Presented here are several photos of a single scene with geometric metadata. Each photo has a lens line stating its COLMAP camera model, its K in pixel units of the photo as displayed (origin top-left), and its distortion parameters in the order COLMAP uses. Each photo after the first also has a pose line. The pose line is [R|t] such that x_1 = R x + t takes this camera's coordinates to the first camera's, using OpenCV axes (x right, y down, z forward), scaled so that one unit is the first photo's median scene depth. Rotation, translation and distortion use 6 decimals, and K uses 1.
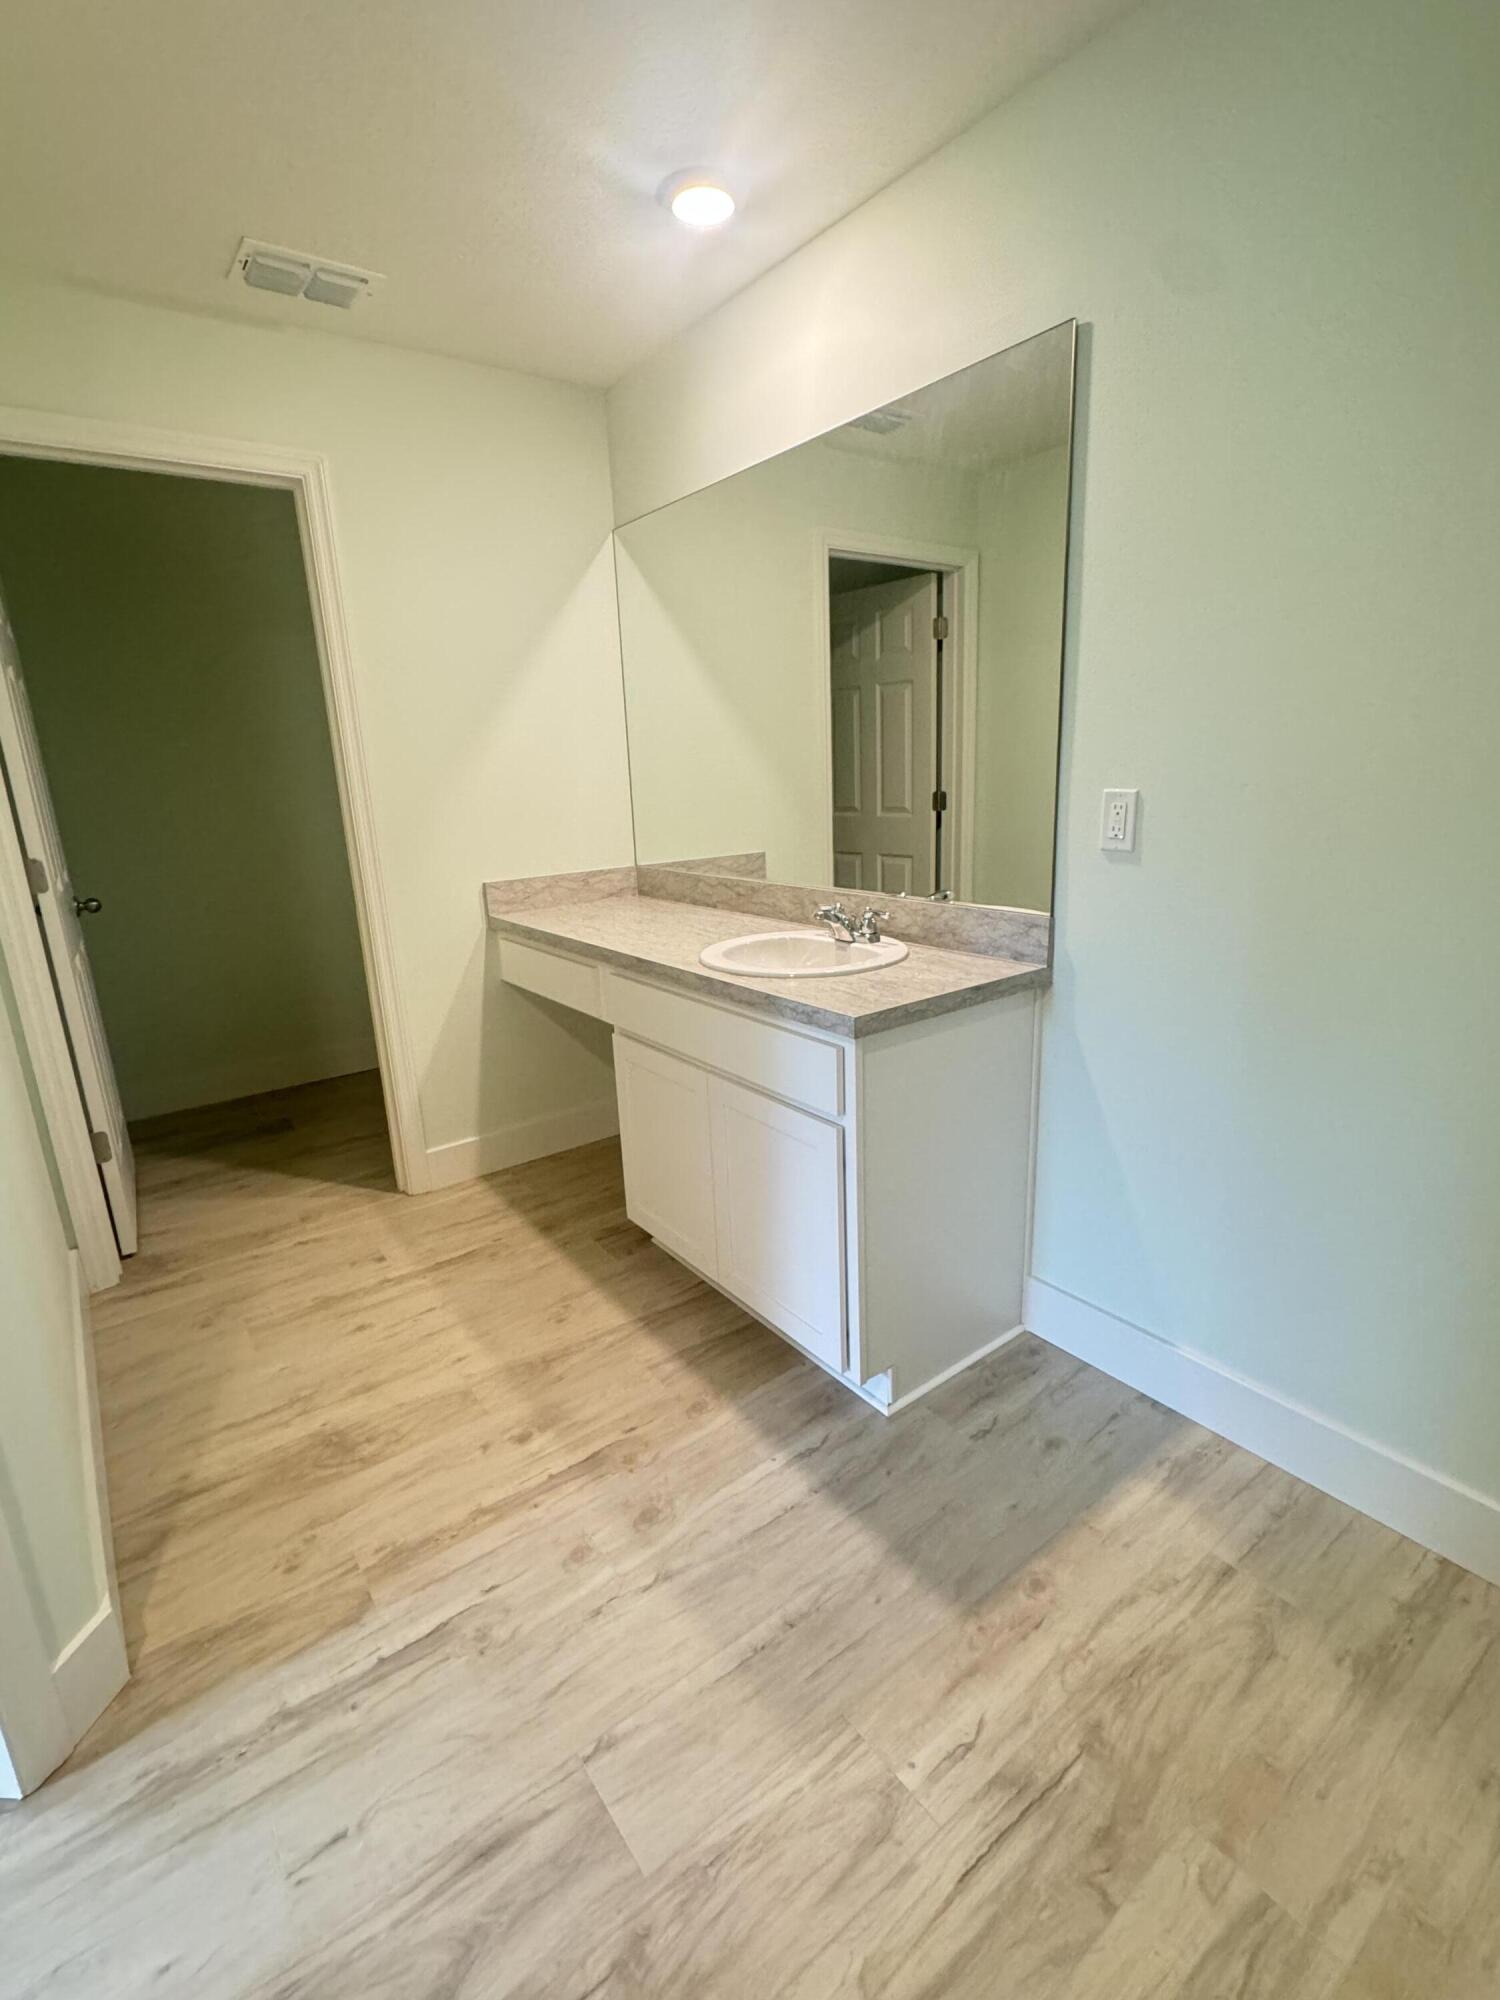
lens RADIAL K [[918.5, 0, 753.1], [0, 918.5, 996.4], [0, 0, 1]] dist [-0.003444, 0.000022]
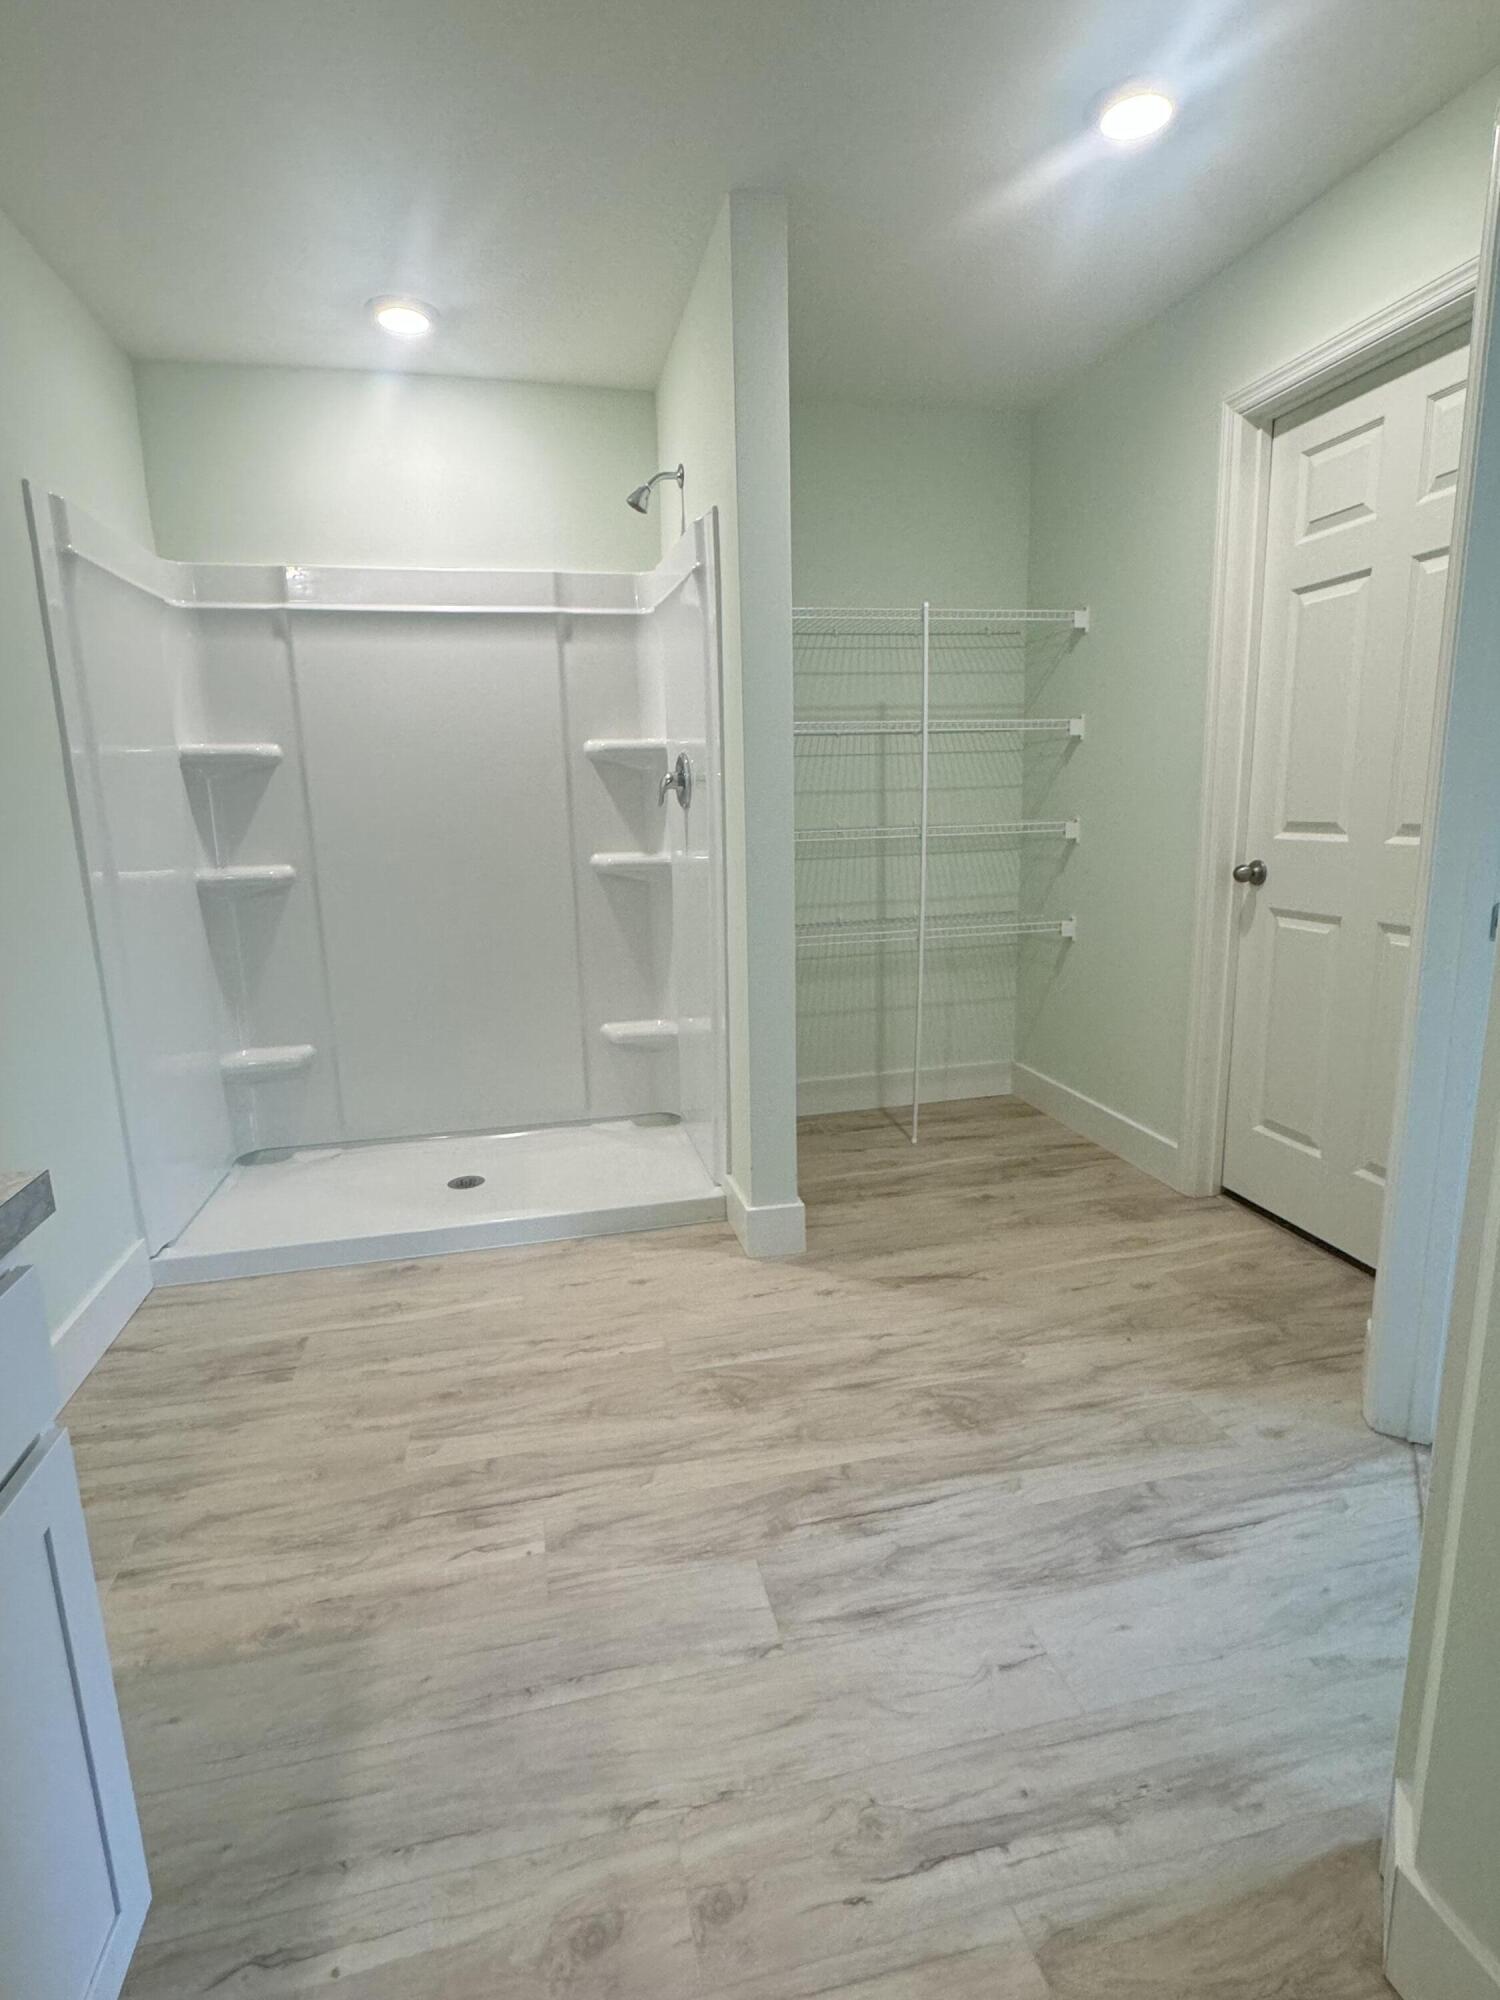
lens RADIAL K [[1005.9, 0, 750.0], [0, 1005.9, 1000.0], [0, 0, 1]] dist [-0.001010, 0.000283]
pose [[-0.910174, -0.020681, 0.413709, -0.509708], [0.160448, 0.903184, 0.398140, -0.238452], [-0.381890, 0.428755, -0.818736, 1.365477]]
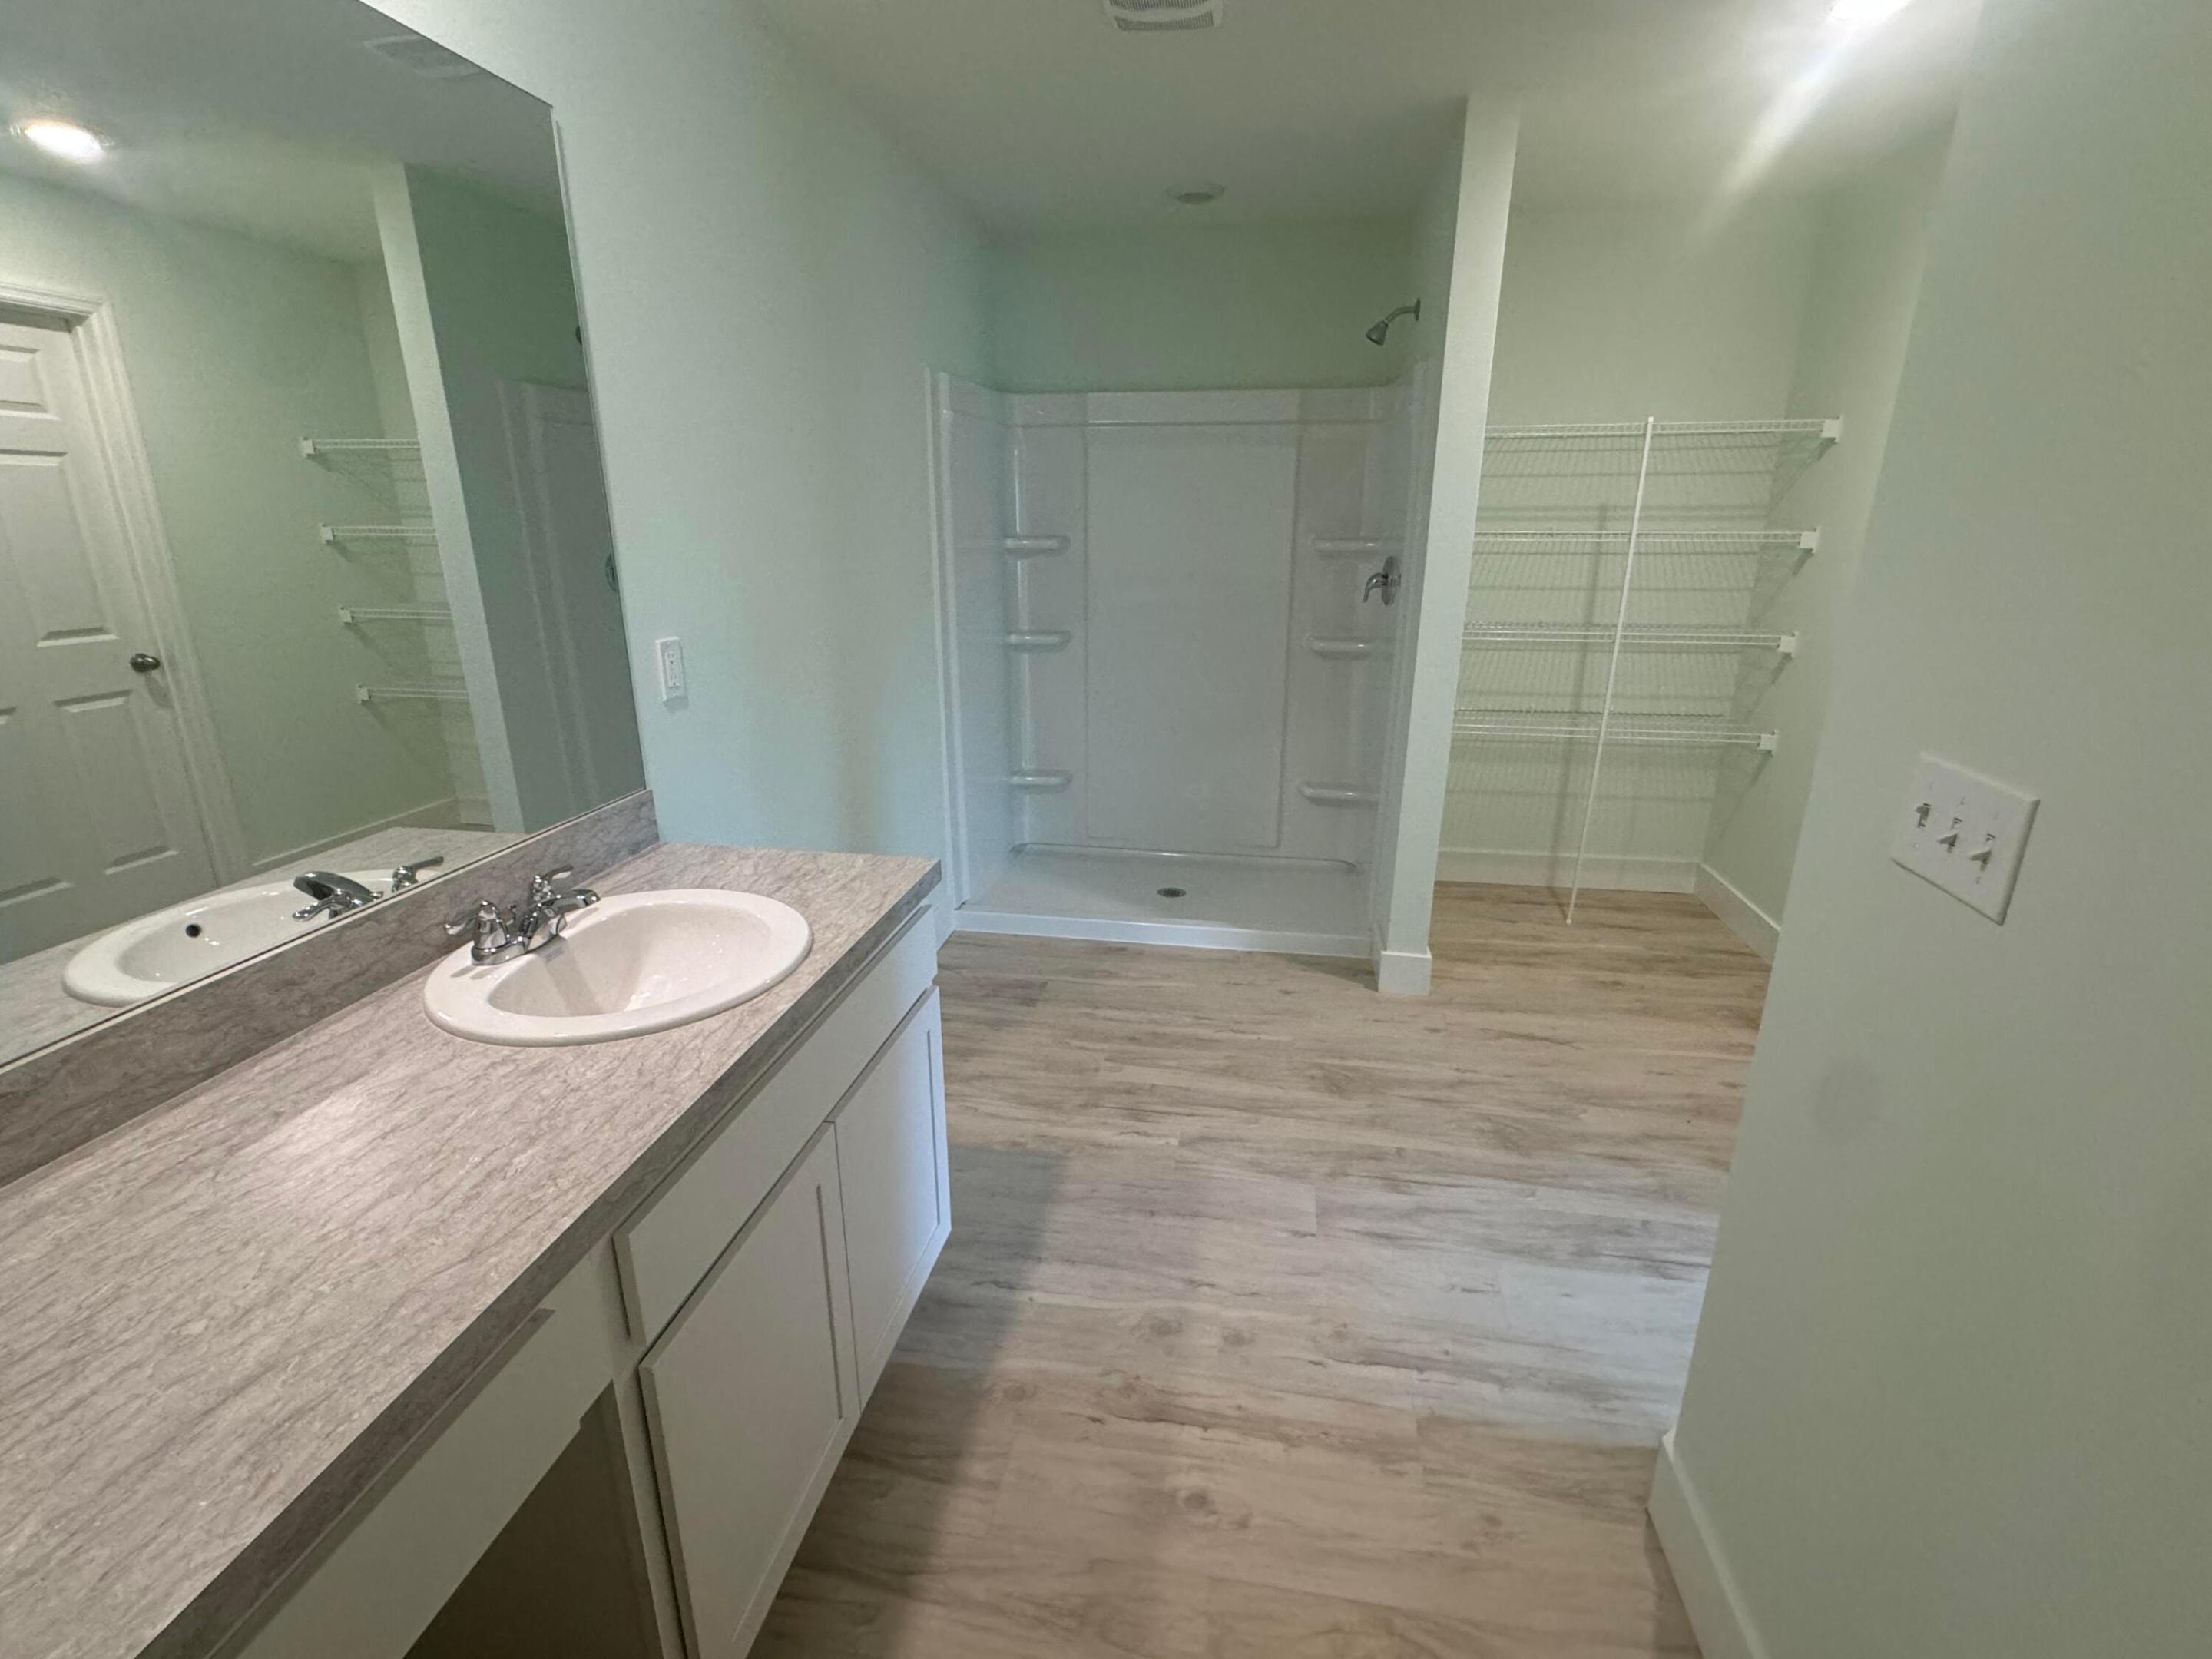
lens RADIAL K [[1015.9, 0, 1102.5], [0, 1015.9, 827.0], [0, 0, 1]] dist [-0.003444, 0.000022]
pose [[-0.680601, -0.179472, 0.710332, -0.866681], [0.207023, 0.882913, 0.421434, -0.479903], [-0.702797, 0.433884, -0.563757, 1.607679]]
